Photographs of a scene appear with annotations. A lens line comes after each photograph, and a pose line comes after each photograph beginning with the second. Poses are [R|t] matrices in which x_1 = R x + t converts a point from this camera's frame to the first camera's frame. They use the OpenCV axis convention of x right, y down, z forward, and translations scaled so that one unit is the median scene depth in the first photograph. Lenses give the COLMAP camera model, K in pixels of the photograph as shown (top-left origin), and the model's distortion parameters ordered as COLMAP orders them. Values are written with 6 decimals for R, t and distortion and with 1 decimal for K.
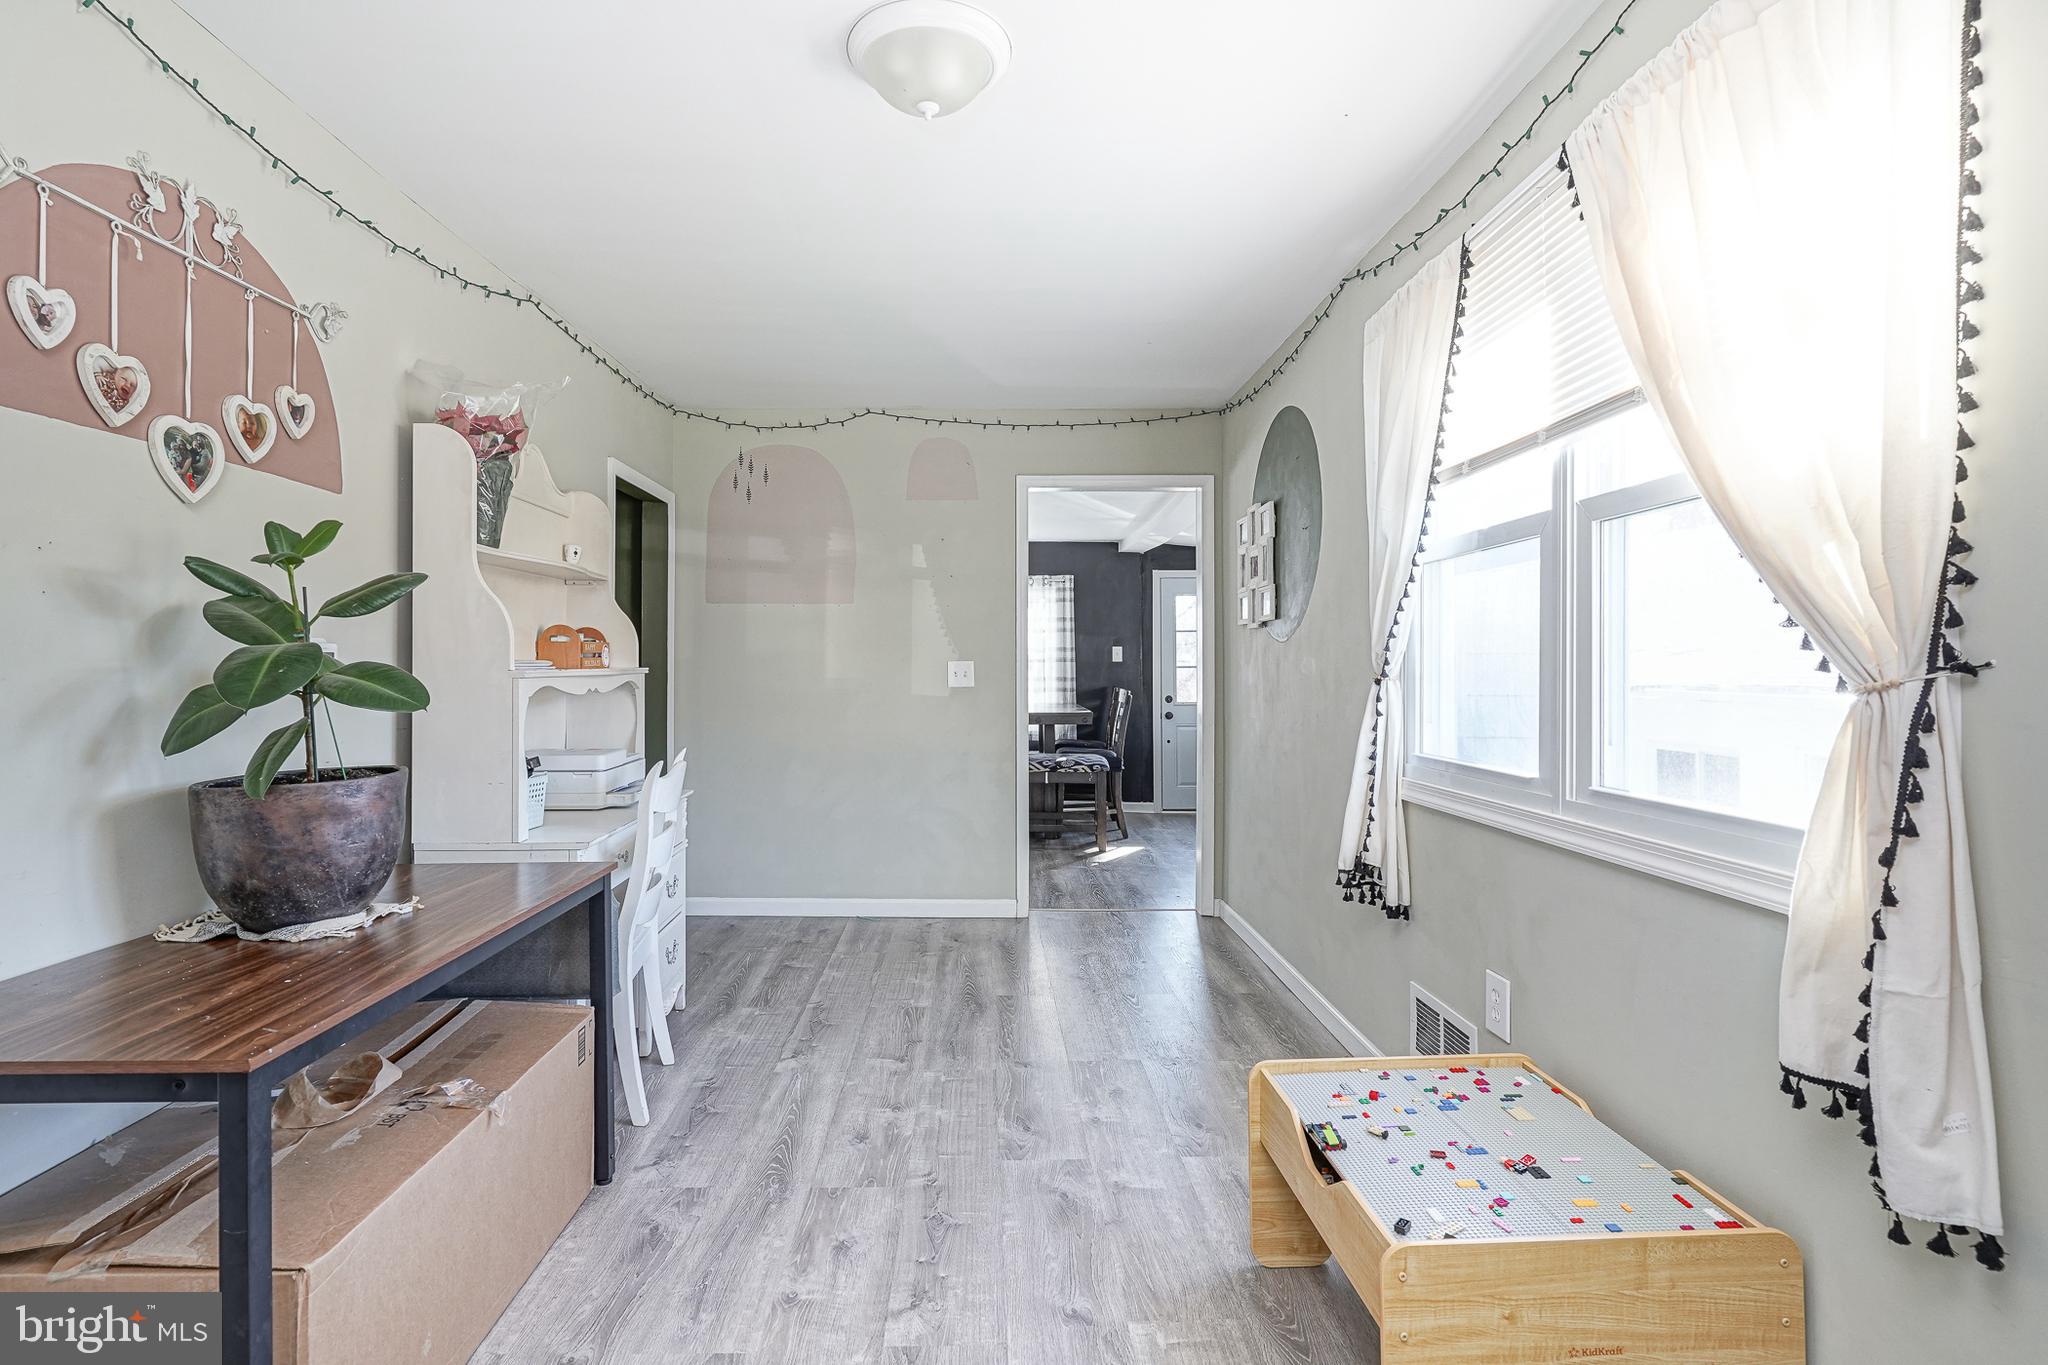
lens RADIAL K [[974.4, 0, 988.8], [0, 974.4, 656.5], [0, 0, 1]] dist [-0.002378, -0.000449]
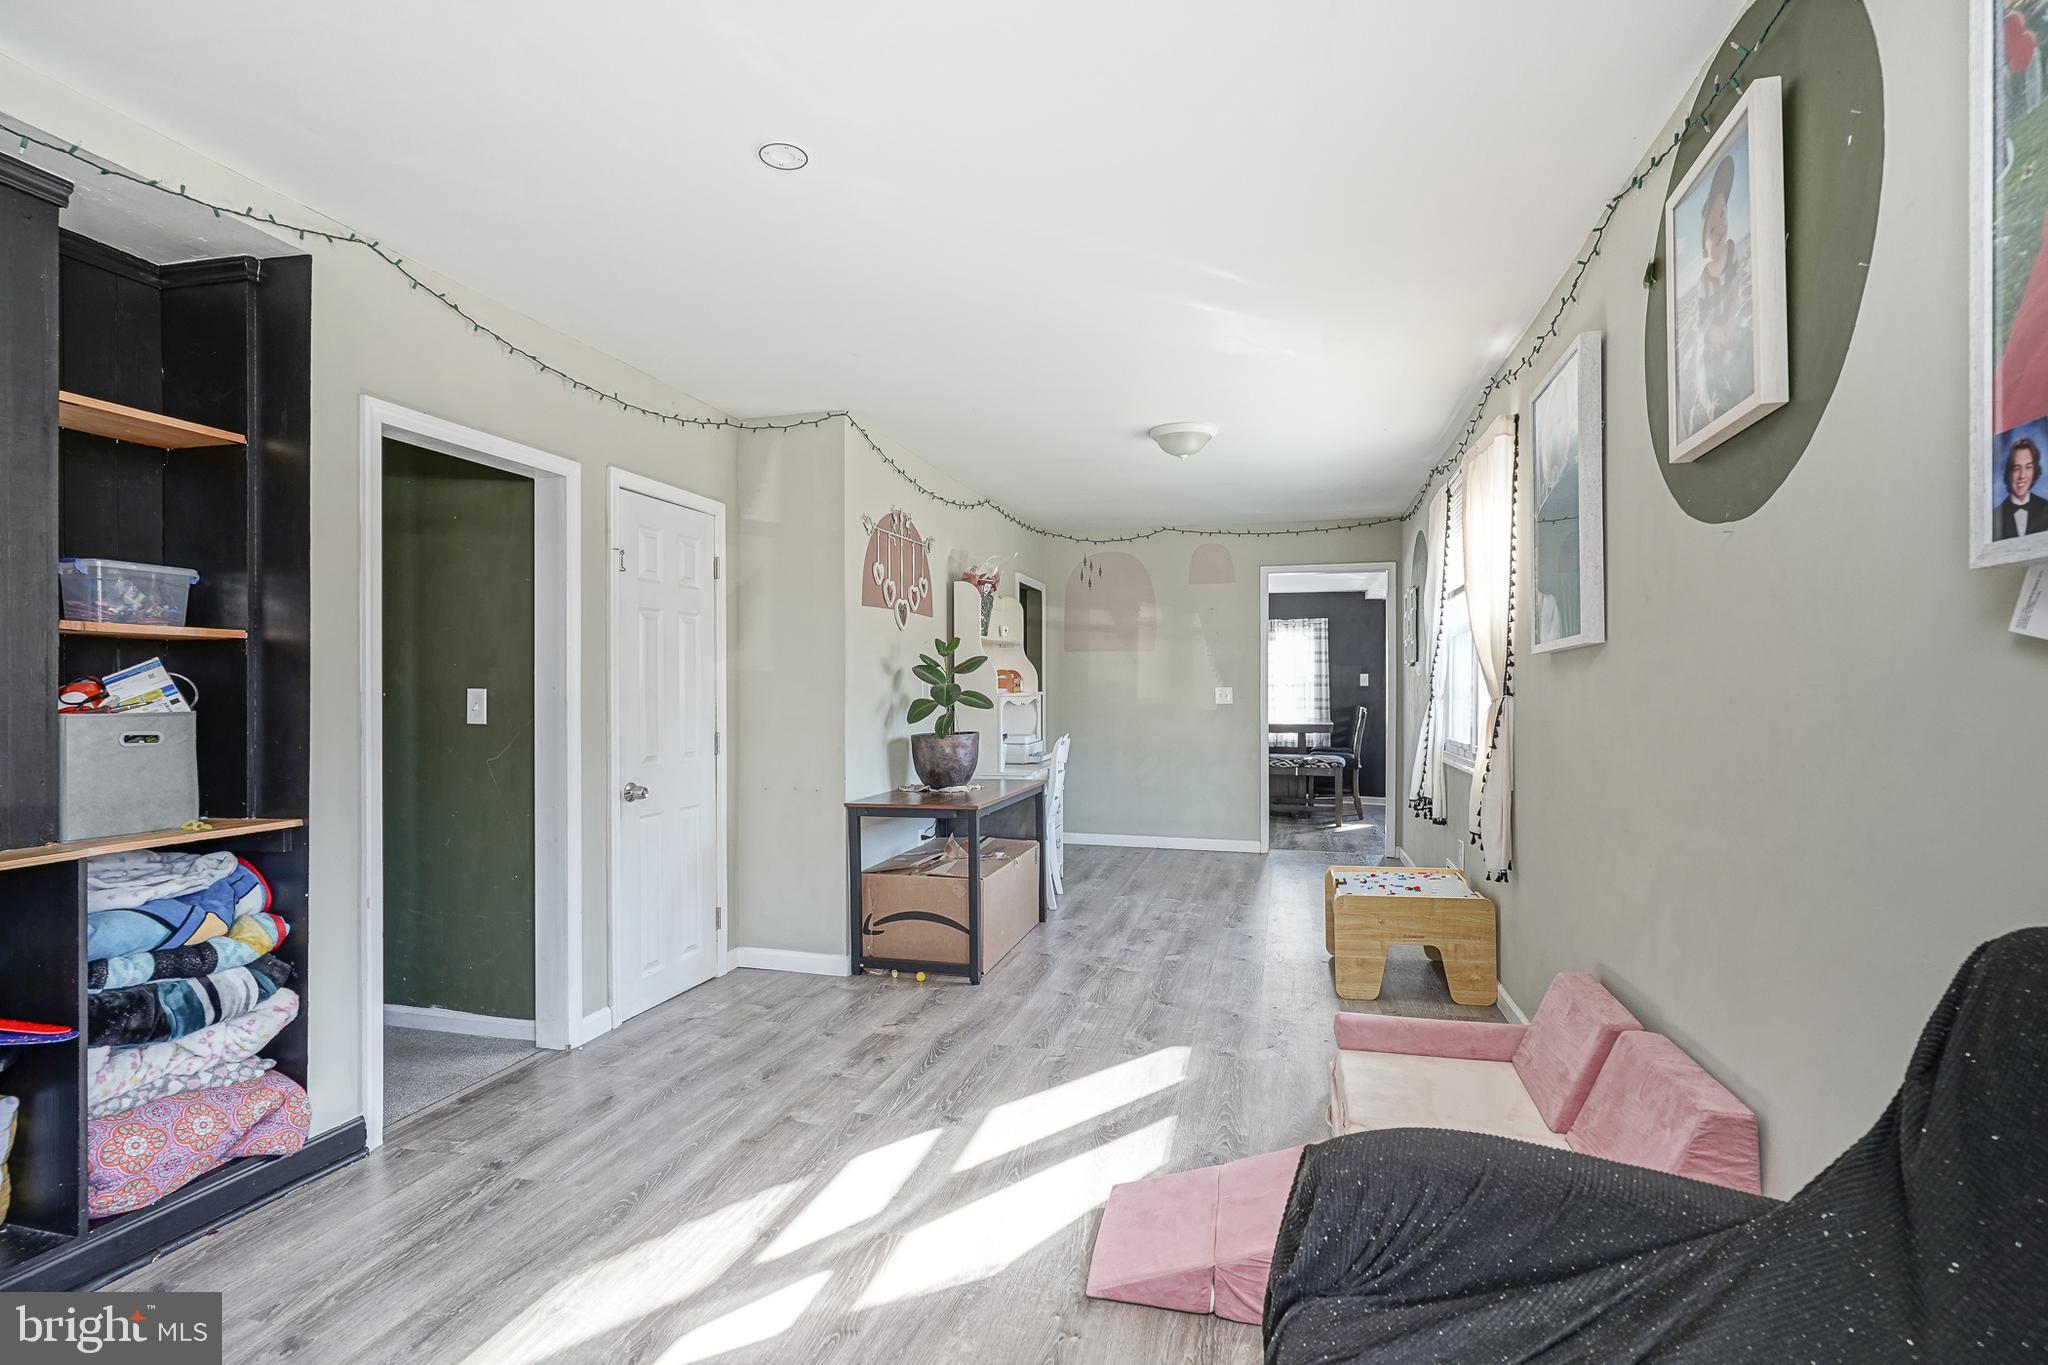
lens RADIAL K [[989.6, 0, 1036.7], [0, 989.6, 692.0], [0, 0, 1]] dist [-0.006076, 0.000291]
pose [[0.965932, 0.000195, -0.258795, 0.167499], [0.003504, 0.999898, 0.013832, -0.019232], [0.258772, -0.014268, 0.965833, -1.102651]]
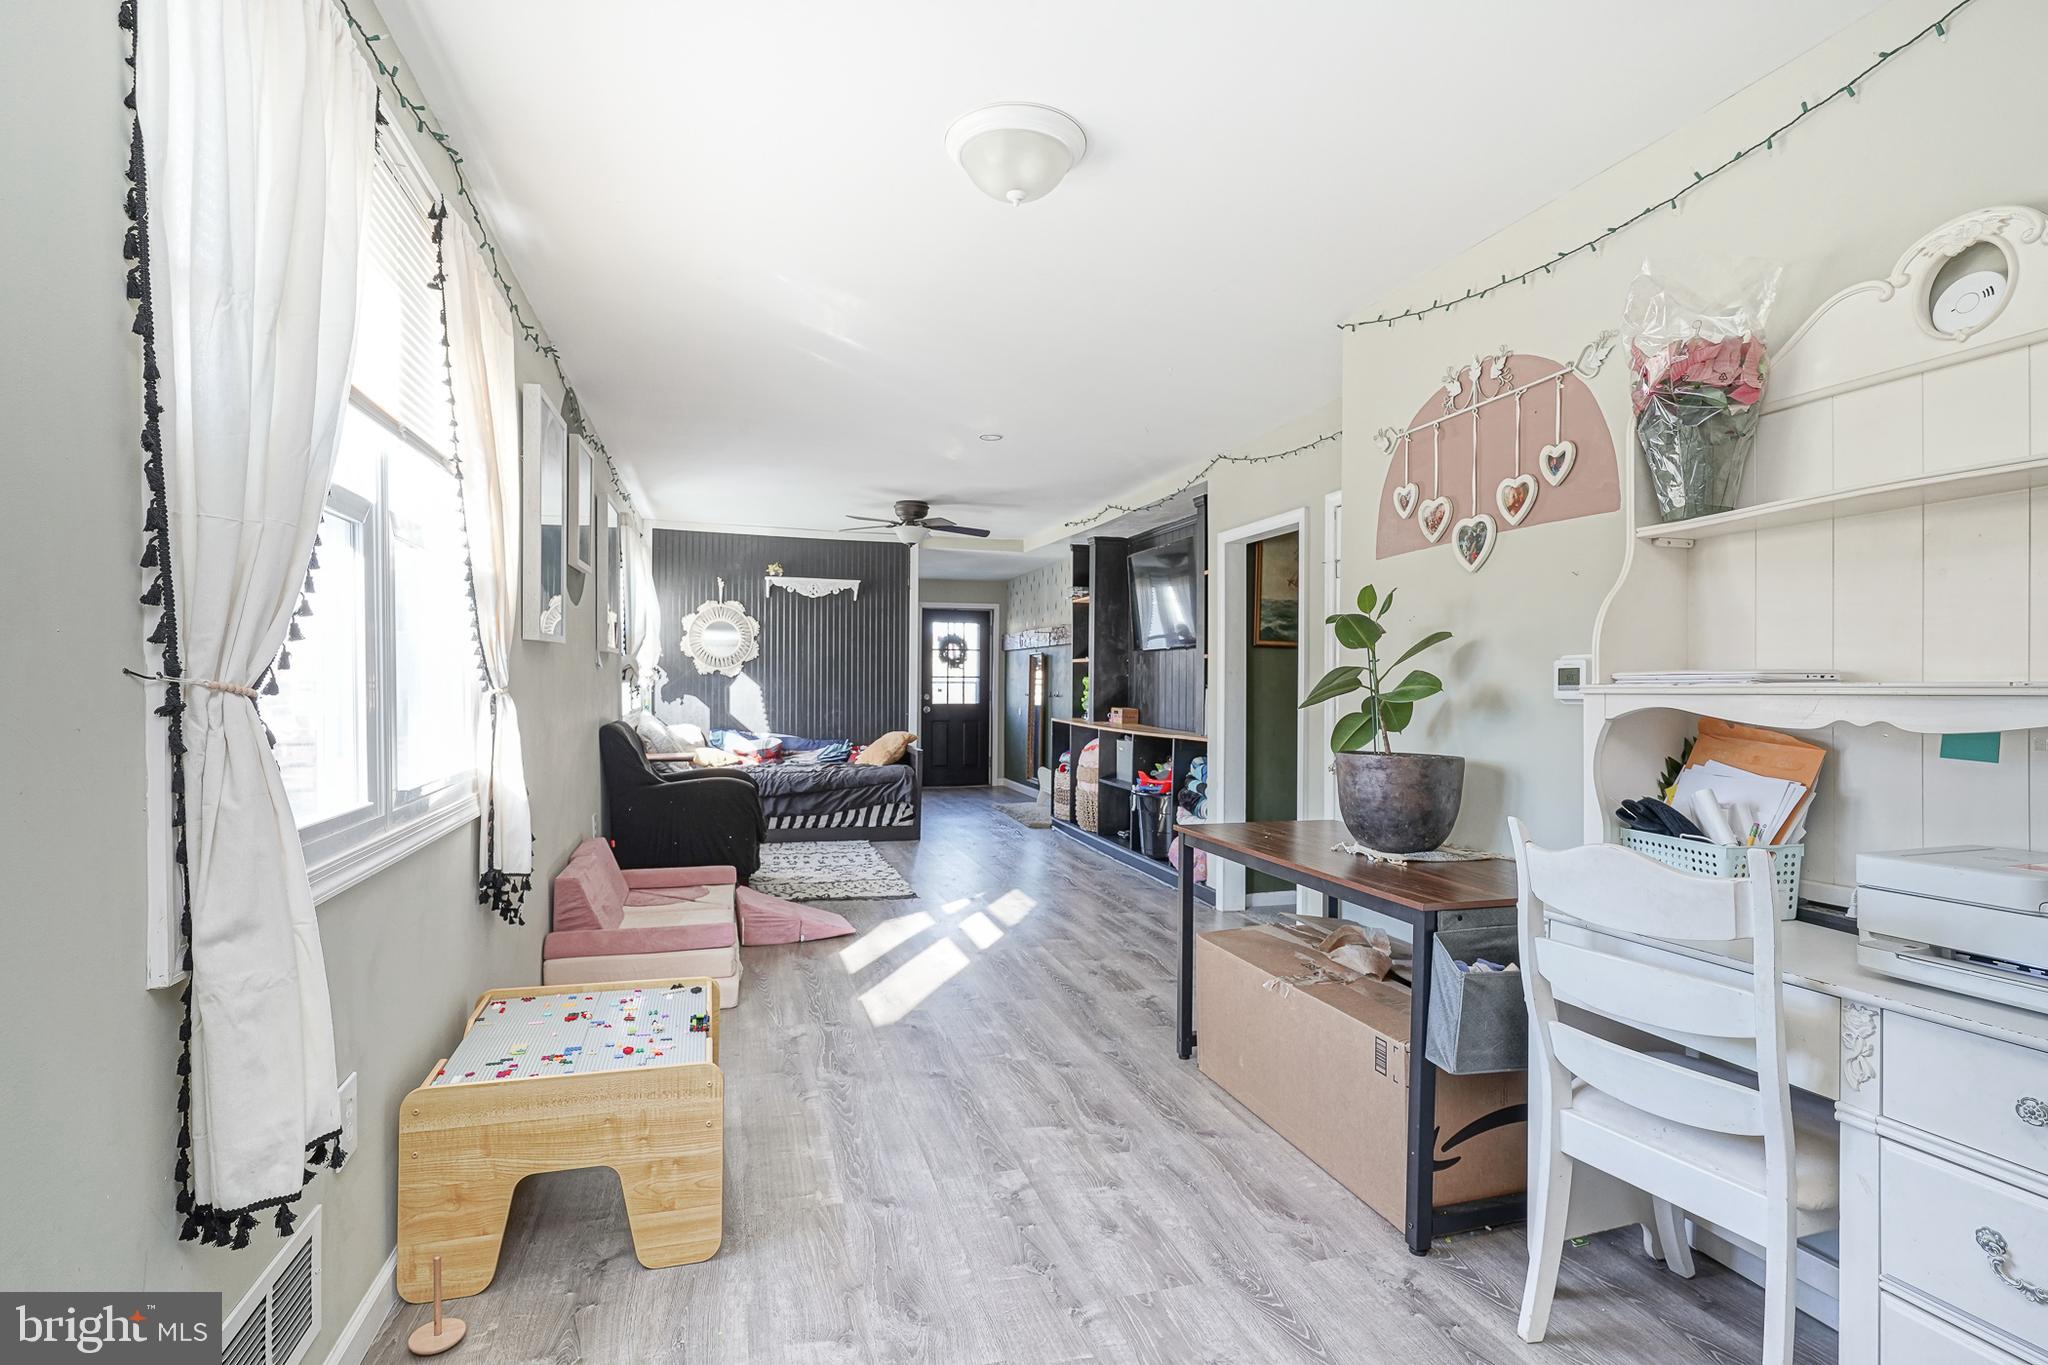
lens RADIAL K [[932.3, 0, 974.4], [0, 932.3, 683.8], [0, 0, 1]] dist [-0.004070, -0.000305]
pose [[-0.970843, -0.002166, -0.239707, 0.194423], [0.000565, 0.999936, -0.011323, 0.021907], [0.239716, -0.011128, -0.970779, 1.603955]]
